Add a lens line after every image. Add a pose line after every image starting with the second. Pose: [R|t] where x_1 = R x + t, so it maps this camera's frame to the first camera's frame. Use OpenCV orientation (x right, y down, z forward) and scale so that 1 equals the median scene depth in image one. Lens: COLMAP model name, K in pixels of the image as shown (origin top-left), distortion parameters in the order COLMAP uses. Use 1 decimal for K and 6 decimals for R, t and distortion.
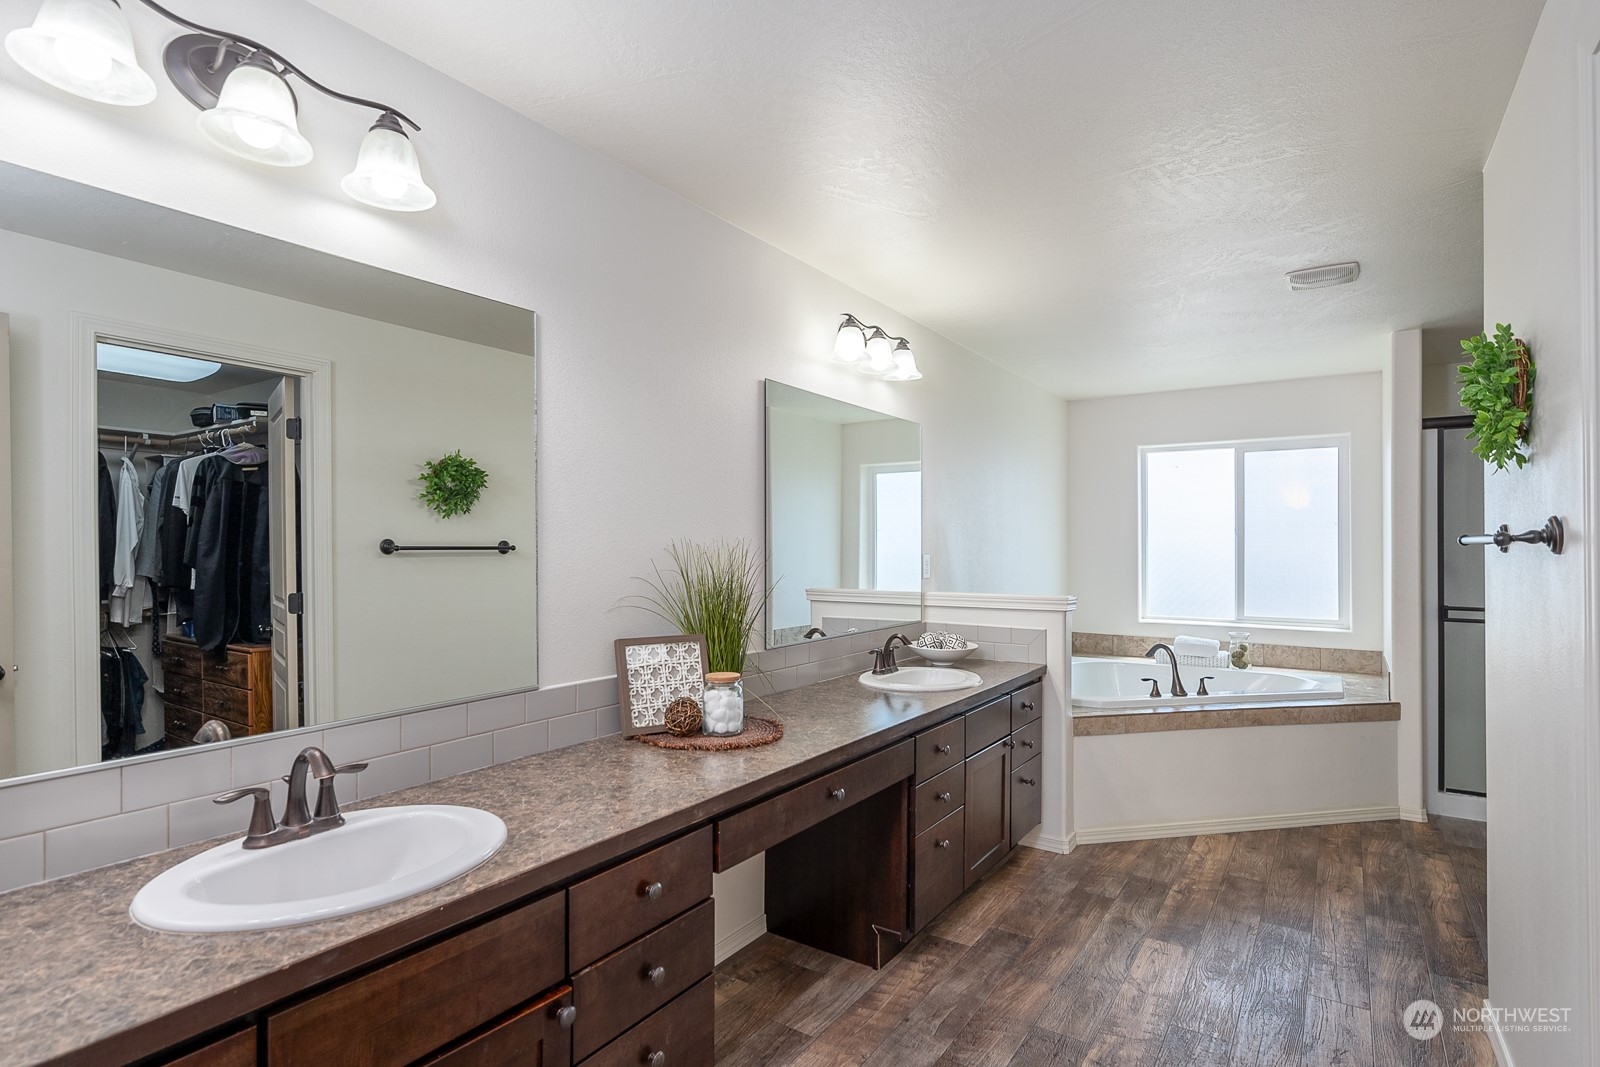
lens RADIAL K [[838.0, 0, 794.6], [0, 838.0, 546.1], [0, 0, 1]] dist [-0.003385, 0.001736]
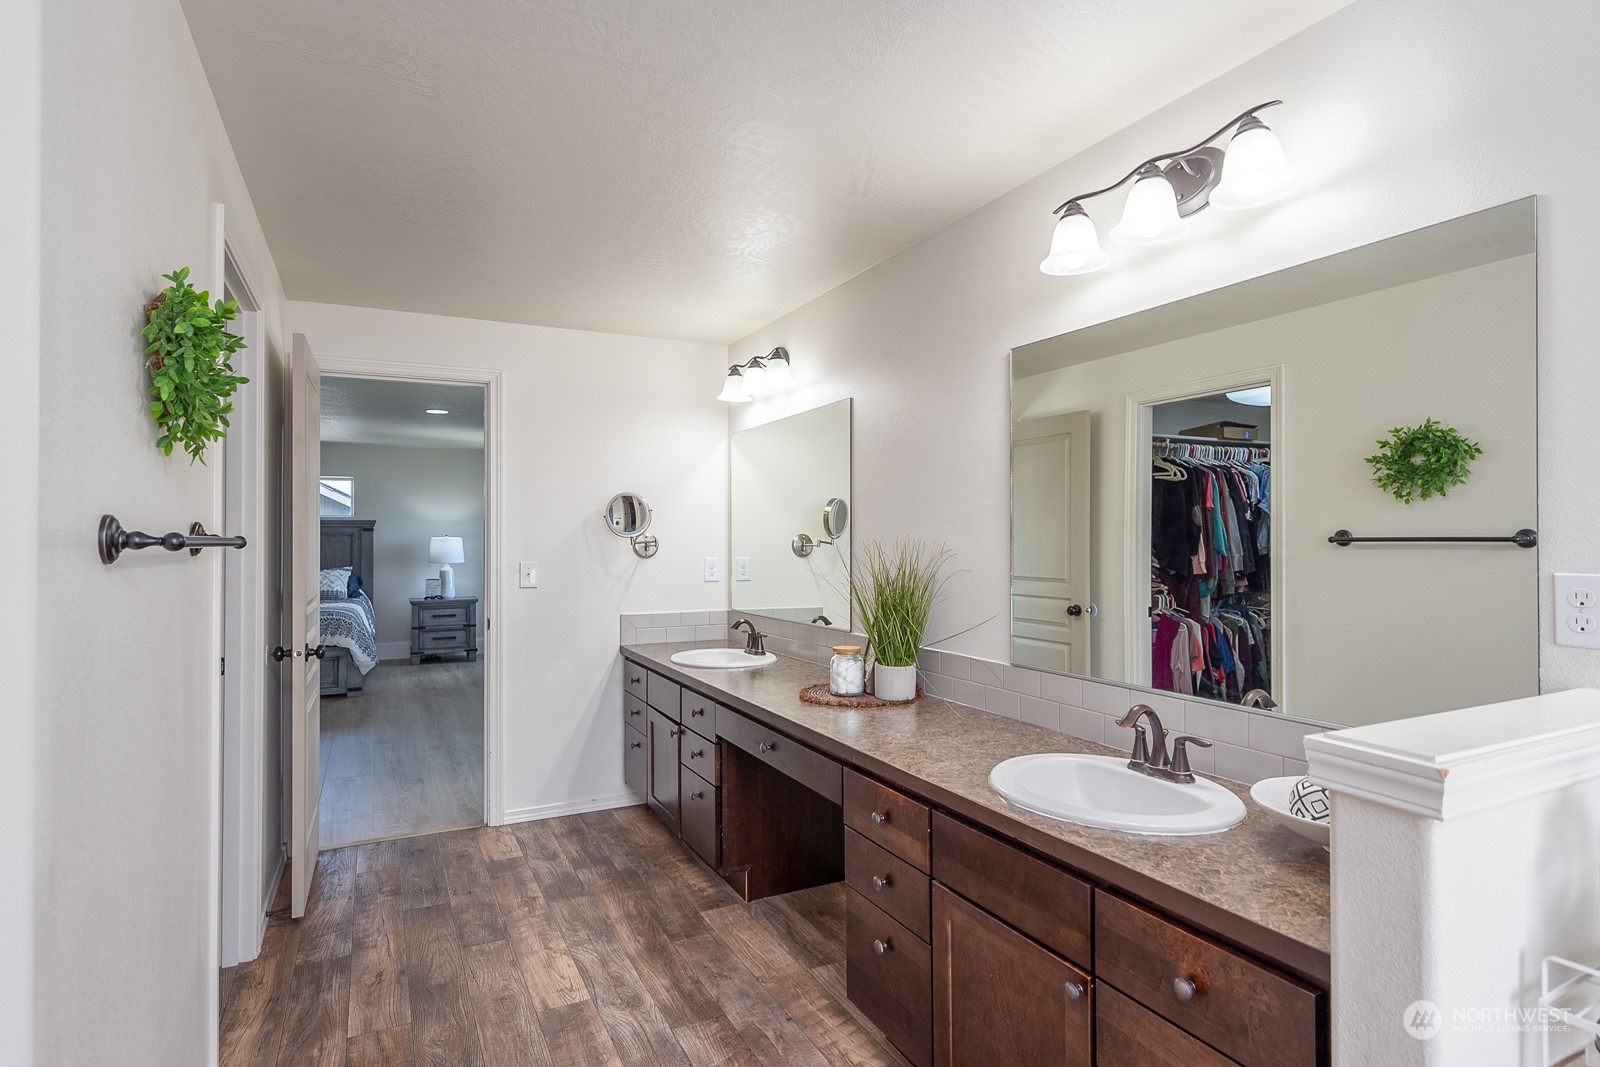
lens RADIAL K [[838.0, 0, 800.6], [0, 838.0, 531.6], [0, 0, 1]] dist [-0.003385, 0.001736]
pose [[-0.501573, -0.011087, -0.865045, 1.049987], [0.007558, 0.999824, -0.017197, 0.006574], [0.865083, -0.015163, -0.501400, 1.608729]]
